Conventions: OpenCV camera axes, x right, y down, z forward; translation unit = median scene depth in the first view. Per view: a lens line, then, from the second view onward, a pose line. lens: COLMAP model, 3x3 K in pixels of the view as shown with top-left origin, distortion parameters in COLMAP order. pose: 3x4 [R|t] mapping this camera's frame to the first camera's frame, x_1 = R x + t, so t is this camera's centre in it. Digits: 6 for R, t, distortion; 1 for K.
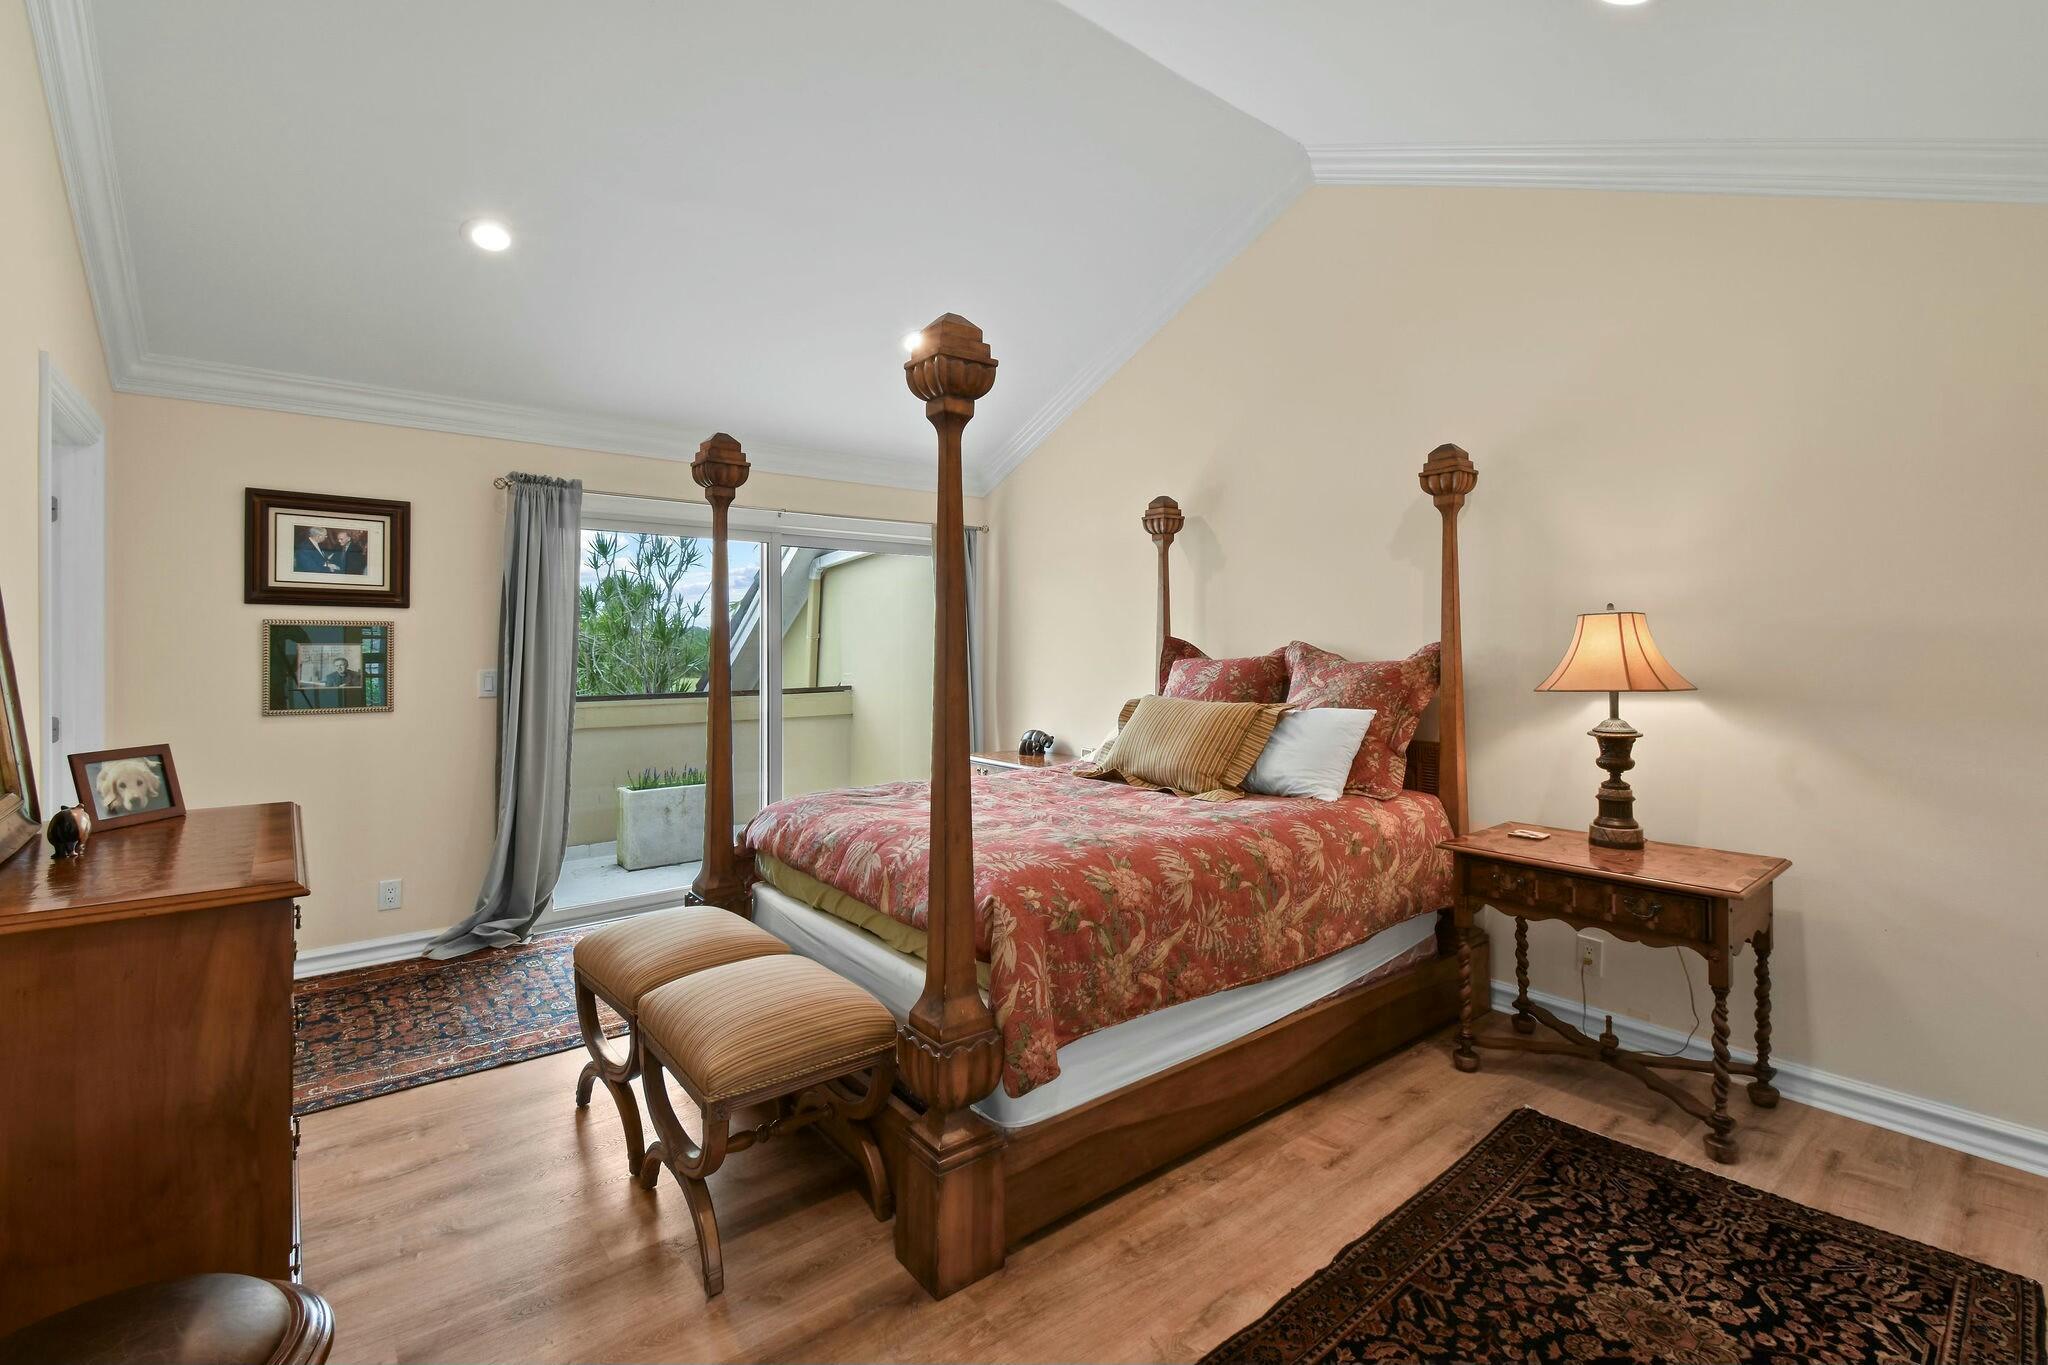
lens RADIAL K [[918.4, 0, 1023.8], [0, 918.4, 650.0], [0, 0, 1]] dist [0.026689, -0.019511]
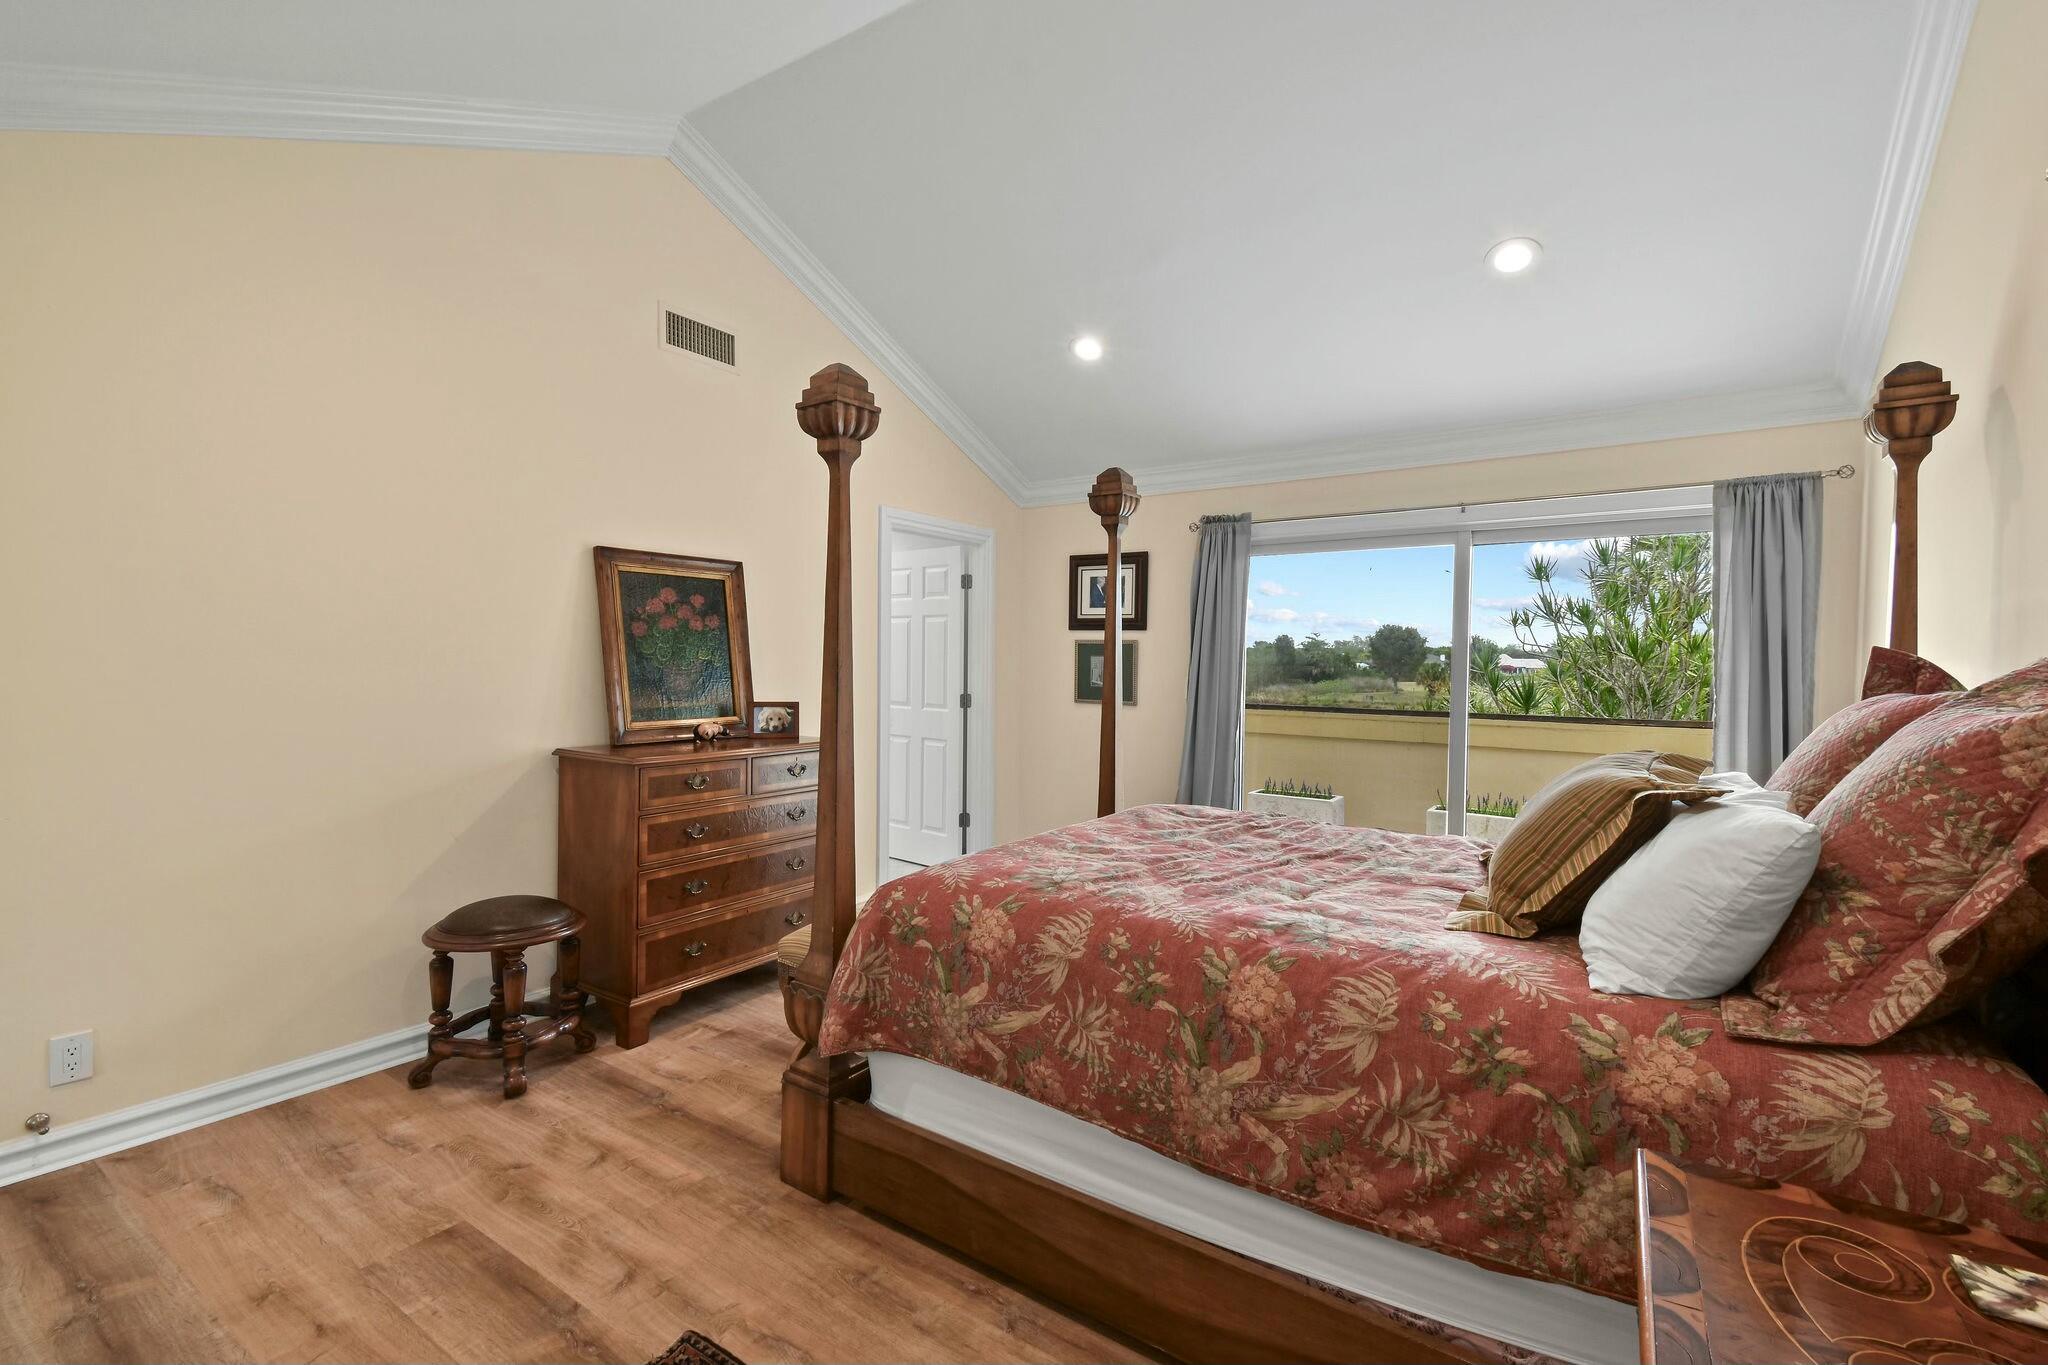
lens RADIAL K [[897.9, 0, 1024.0], [0, 897.9, 682.5], [0, 0, 1]] dist [0.023285, -0.017767]
pose [[0.290772, 0.030987, -0.956291, 0.782323], [-0.018212, 0.999474, 0.026848, -0.001720], [0.956619, 0.009609, 0.291183, 0.653431]]
